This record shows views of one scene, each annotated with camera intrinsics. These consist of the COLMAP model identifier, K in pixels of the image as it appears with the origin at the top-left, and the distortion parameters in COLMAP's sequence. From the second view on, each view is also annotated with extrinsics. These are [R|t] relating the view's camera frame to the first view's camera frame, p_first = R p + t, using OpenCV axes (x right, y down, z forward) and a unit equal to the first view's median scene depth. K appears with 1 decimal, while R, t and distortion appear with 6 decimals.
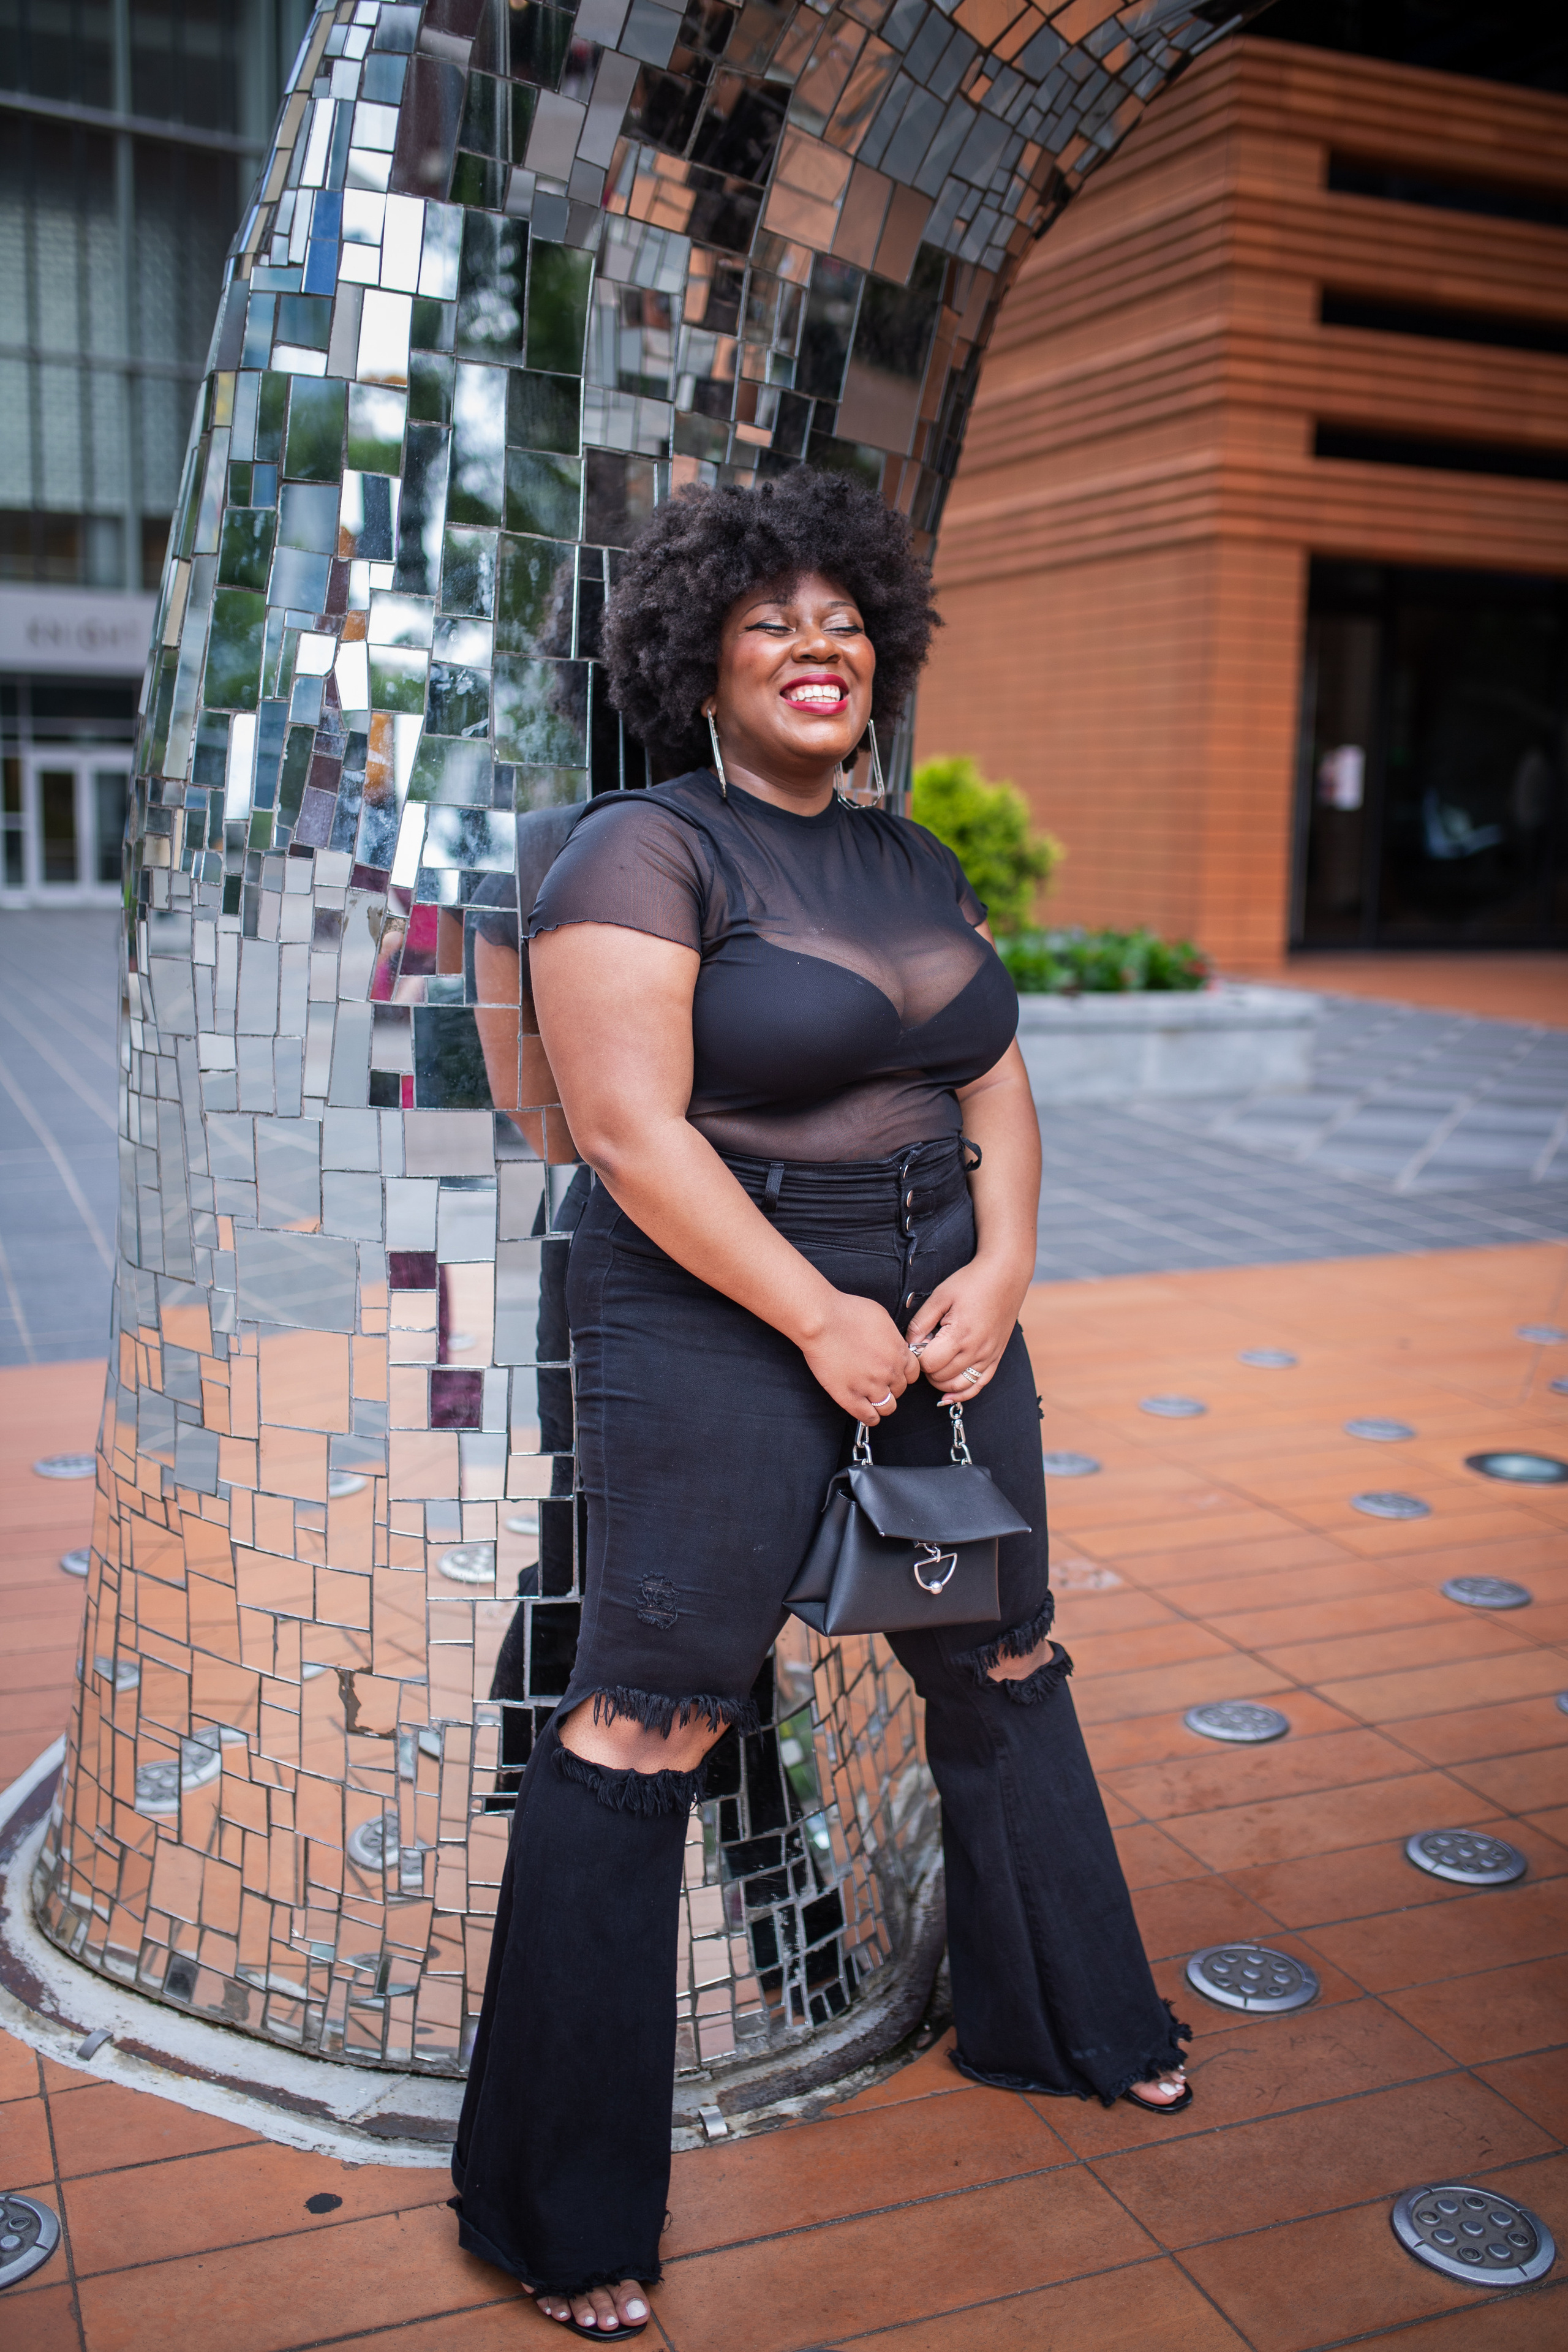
lens RADIAL K [[2239.9, 0, 789.6], [0, 2239.9, 1179.2], [0, 0, 1]] dist [-0.003546, 0.000000]
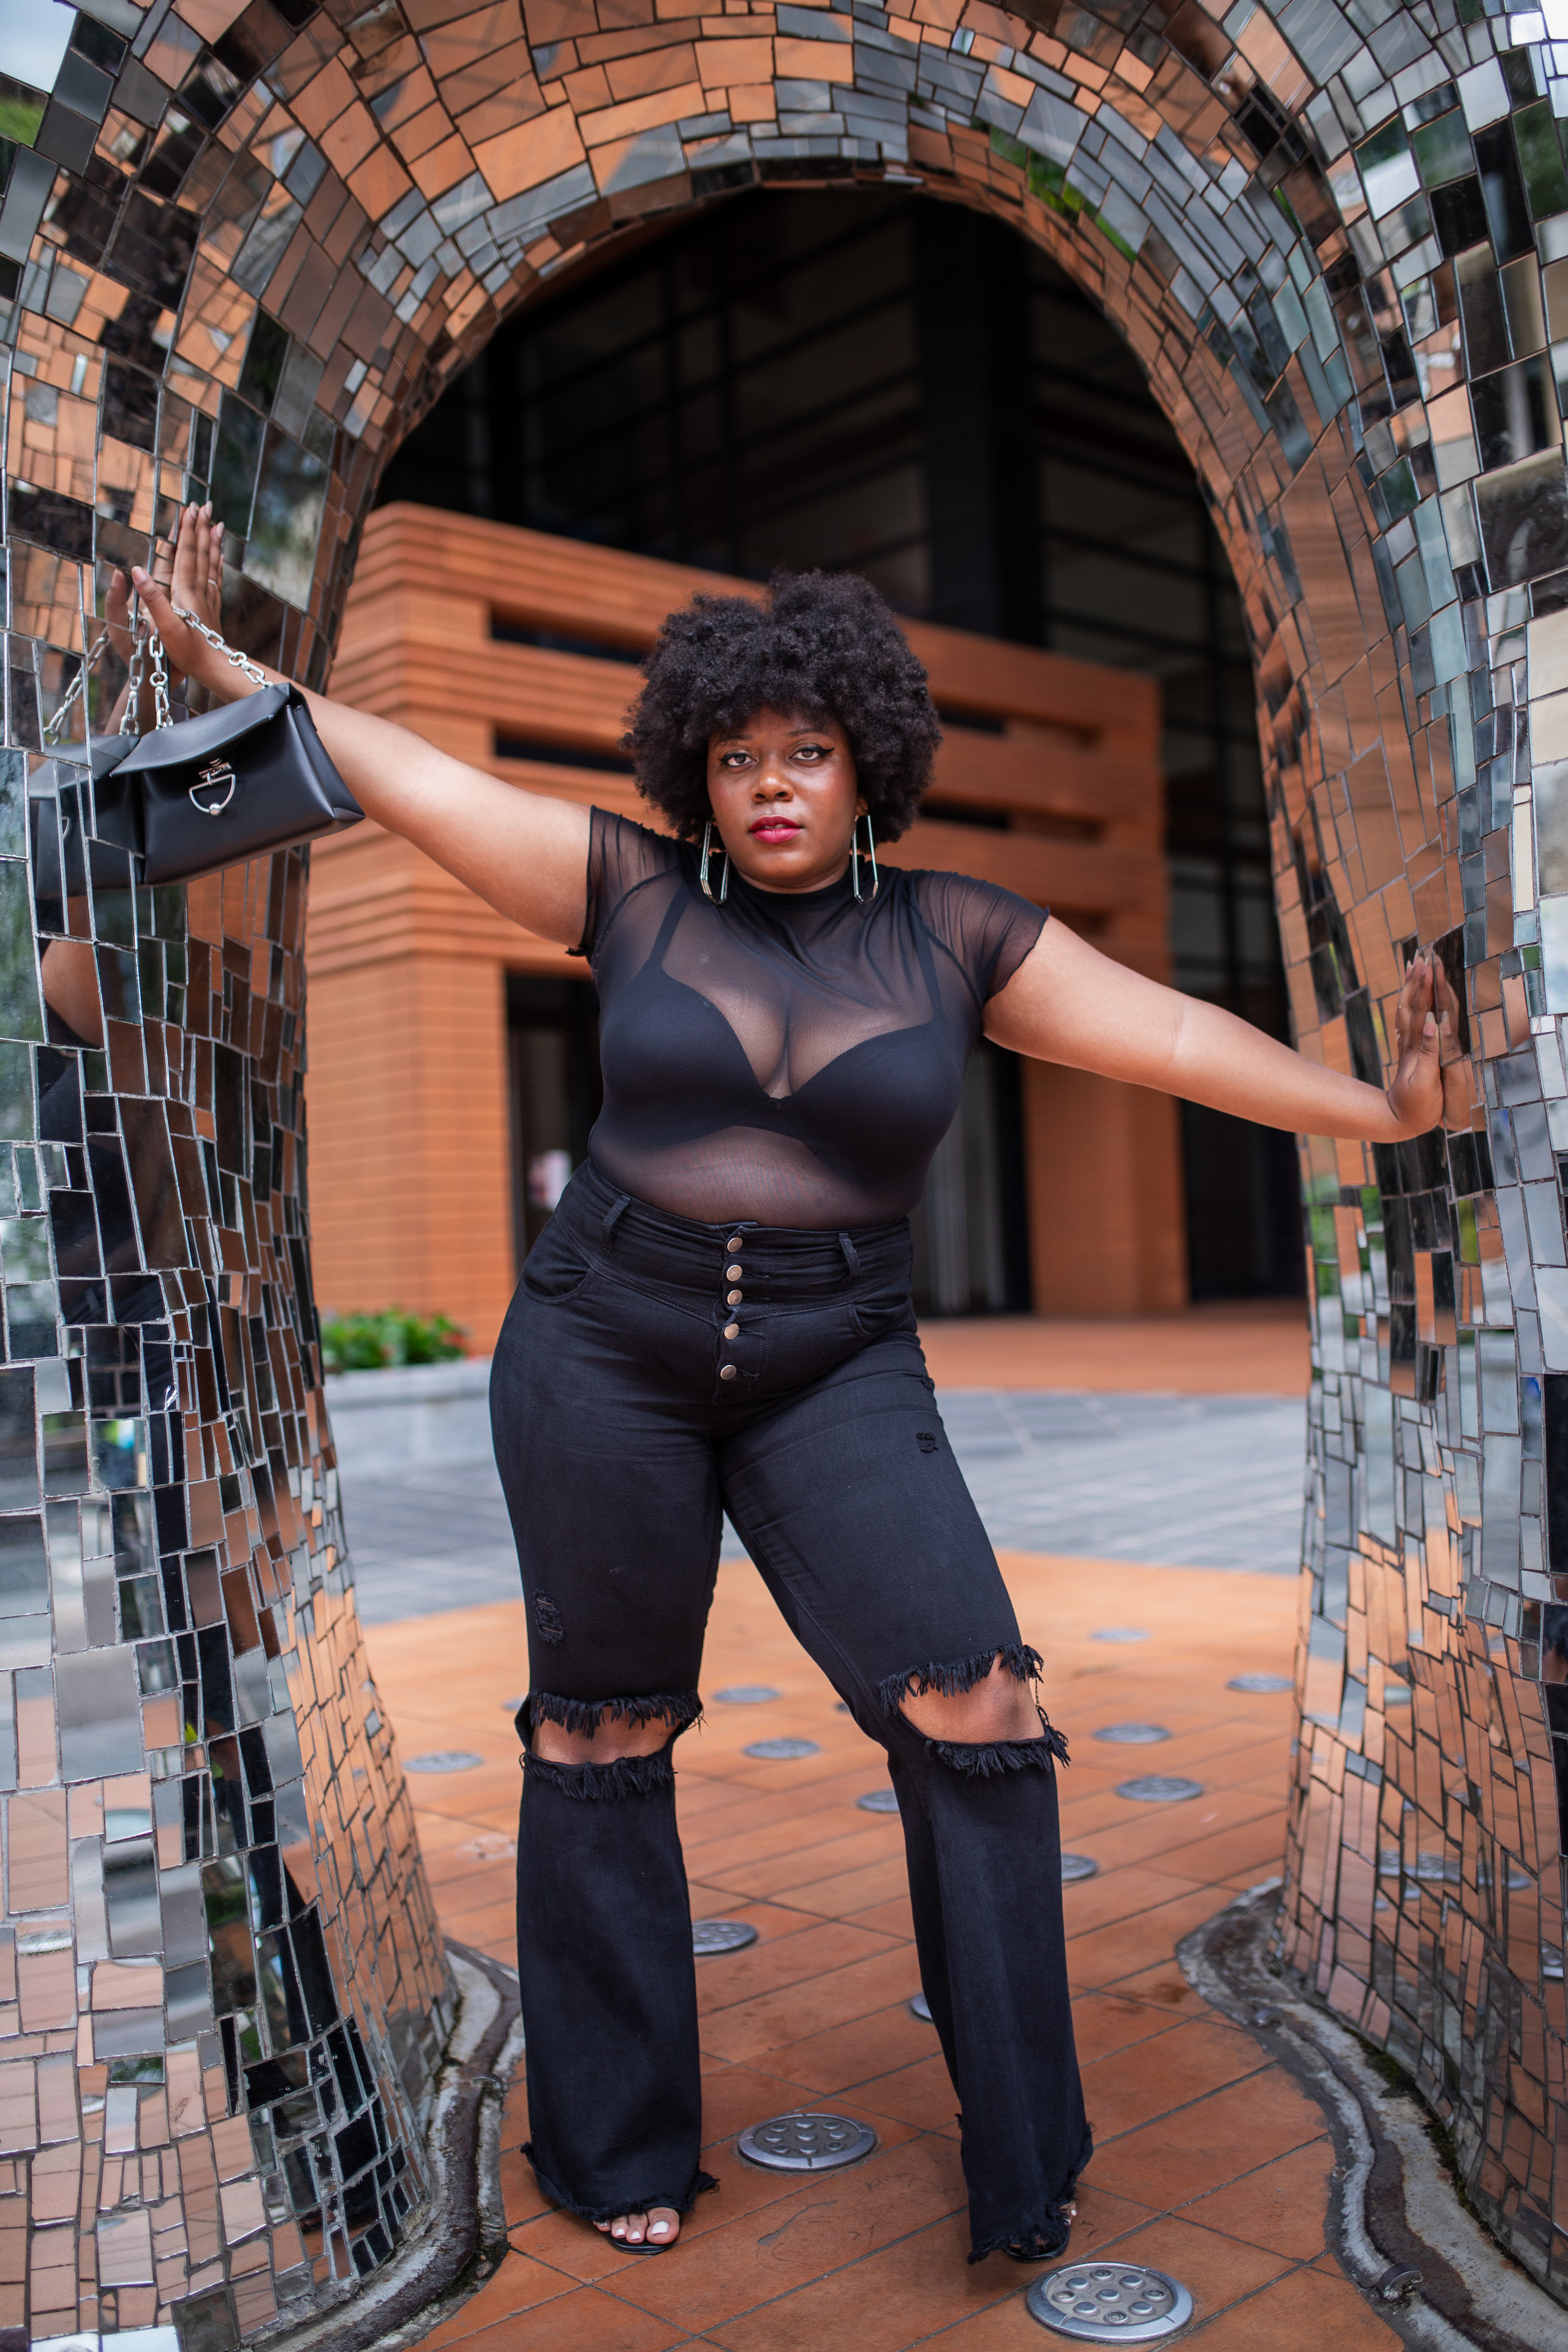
lens RADIAL K [[2239.9, 0, 785.0], [0, 2239.9, 1171.7], [0, 0, 1]] dist [-0.003546, 0.000000]
pose [[0.934880, -0.050313, 0.351380, -0.117111], [0.121315, 0.975585, -0.183078, 0.139102], [-0.333590, 0.213784, 0.918158, 0.060029]]
